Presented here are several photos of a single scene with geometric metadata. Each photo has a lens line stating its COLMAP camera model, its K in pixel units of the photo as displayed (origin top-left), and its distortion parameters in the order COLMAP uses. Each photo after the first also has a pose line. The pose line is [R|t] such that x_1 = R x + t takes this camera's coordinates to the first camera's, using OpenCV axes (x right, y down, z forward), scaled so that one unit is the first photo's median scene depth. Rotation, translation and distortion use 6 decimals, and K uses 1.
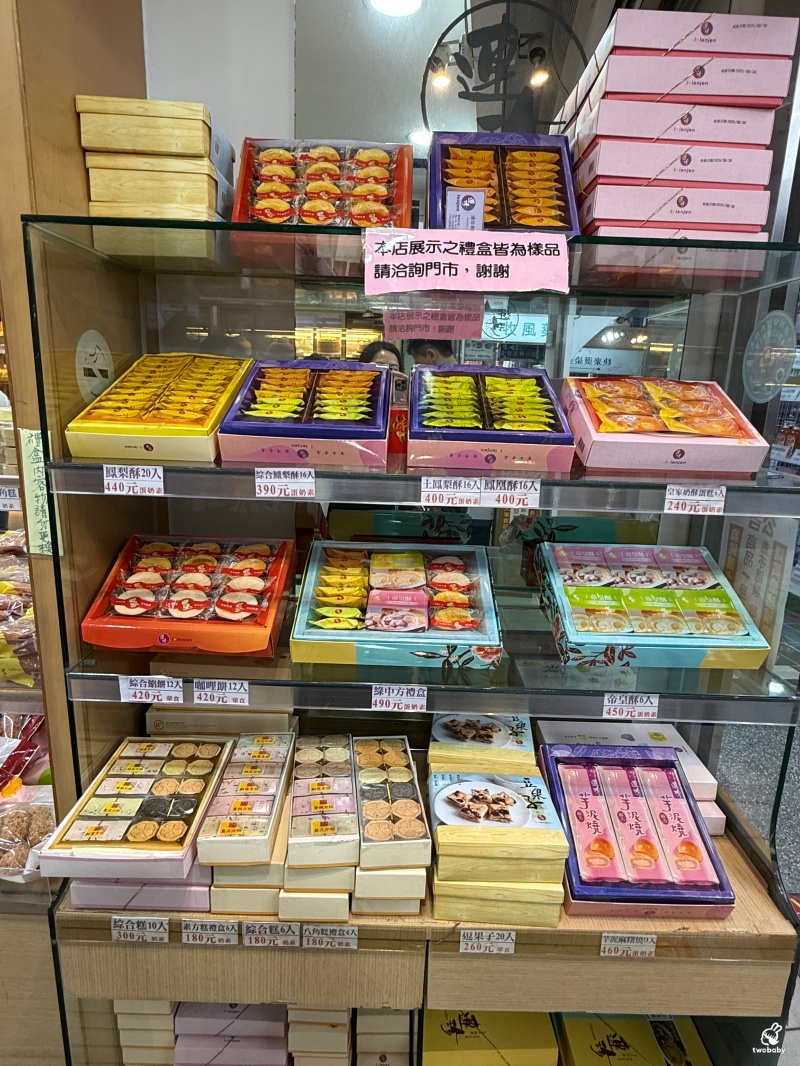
lens RADIAL K [[622.7, 0, 400.0], [0, 622.7, 533.0], [0, 0, 1]] dist [0.002288, -0.000571]
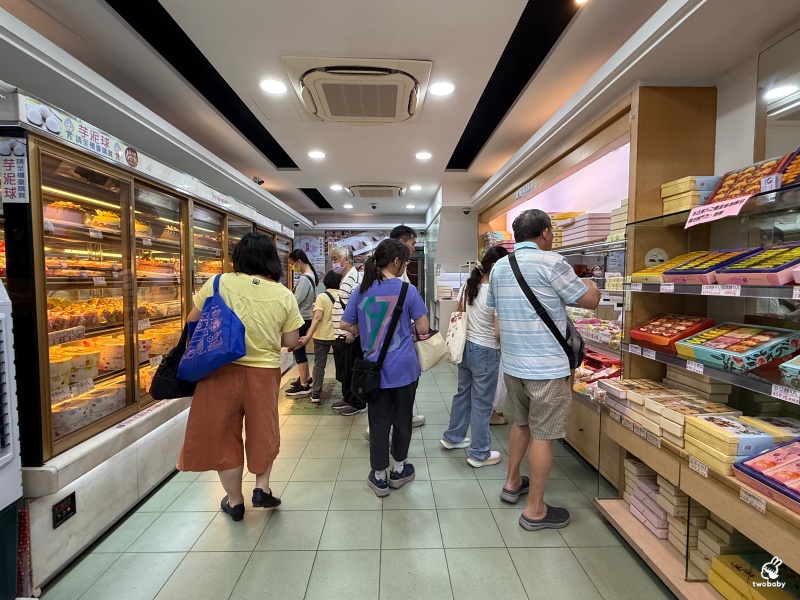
lens RADIAL K [[374.2, 0, 402.0], [0, 374.2, 295.8], [0, 0, 1]] dist [-0.002453, -0.000835]
pose [[0.030807, 0.010288, -0.999472, 1.547311], [-0.235216, 0.971939, 0.002755, 0.253153], [0.971455, 0.235007, 0.032362, -0.356644]]
